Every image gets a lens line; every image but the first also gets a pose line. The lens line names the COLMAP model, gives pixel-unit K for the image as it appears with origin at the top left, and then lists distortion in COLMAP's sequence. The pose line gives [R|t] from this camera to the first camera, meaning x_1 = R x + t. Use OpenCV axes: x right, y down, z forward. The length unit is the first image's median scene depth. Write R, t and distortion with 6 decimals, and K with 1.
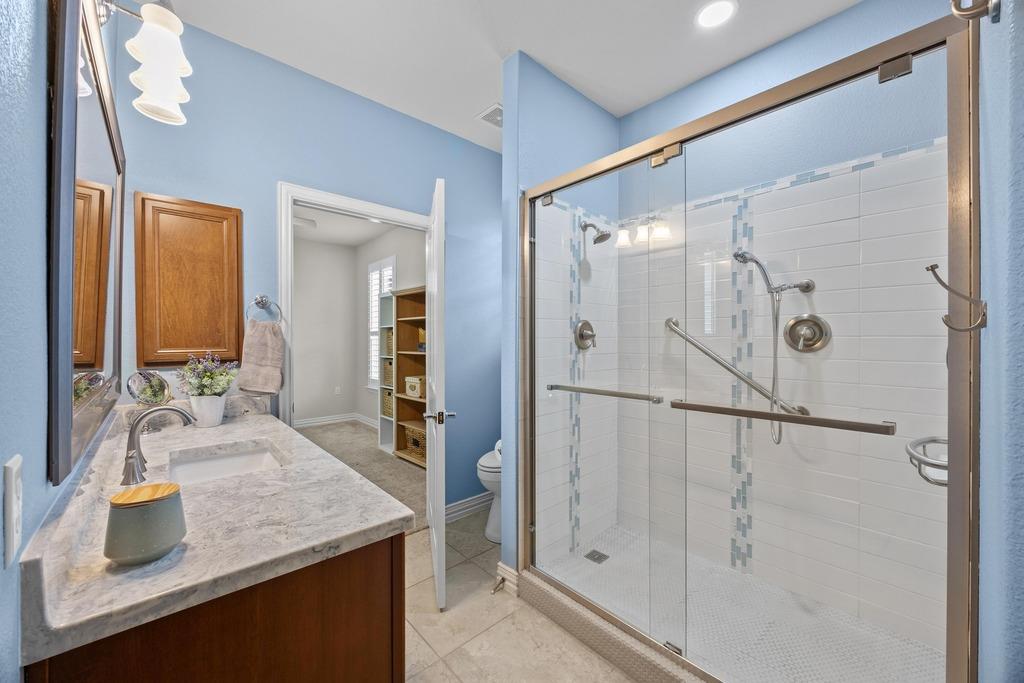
lens RADIAL K [[390.1, 0, 510.7], [0, 390.1, 341.3], [0, 0, 1]] dist [0.000491, -0.000053]
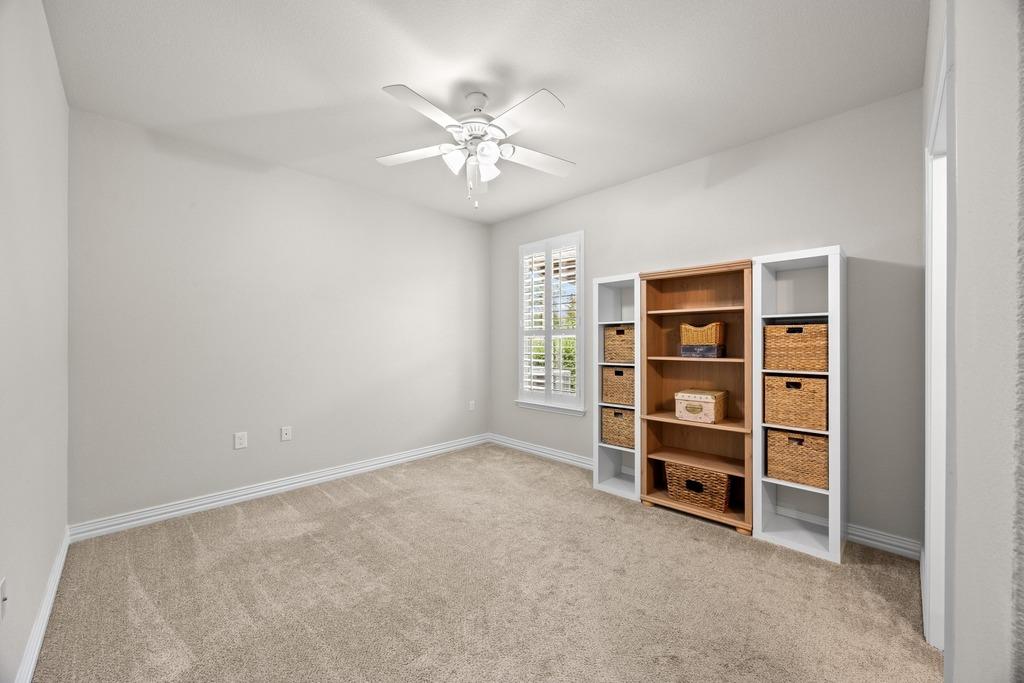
lens RADIAL K [[390.1, 0, 513.3], [0, 390.1, 340.1], [0, 0, 1]] dist [0.000491, -0.000053]
pose [[0.998452, -0.001503, 0.055598, -0.583277], [0.001610, 0.999997, -0.001884, -0.004320], [-0.055595, 0.001971, 0.998451, 0.295888]]
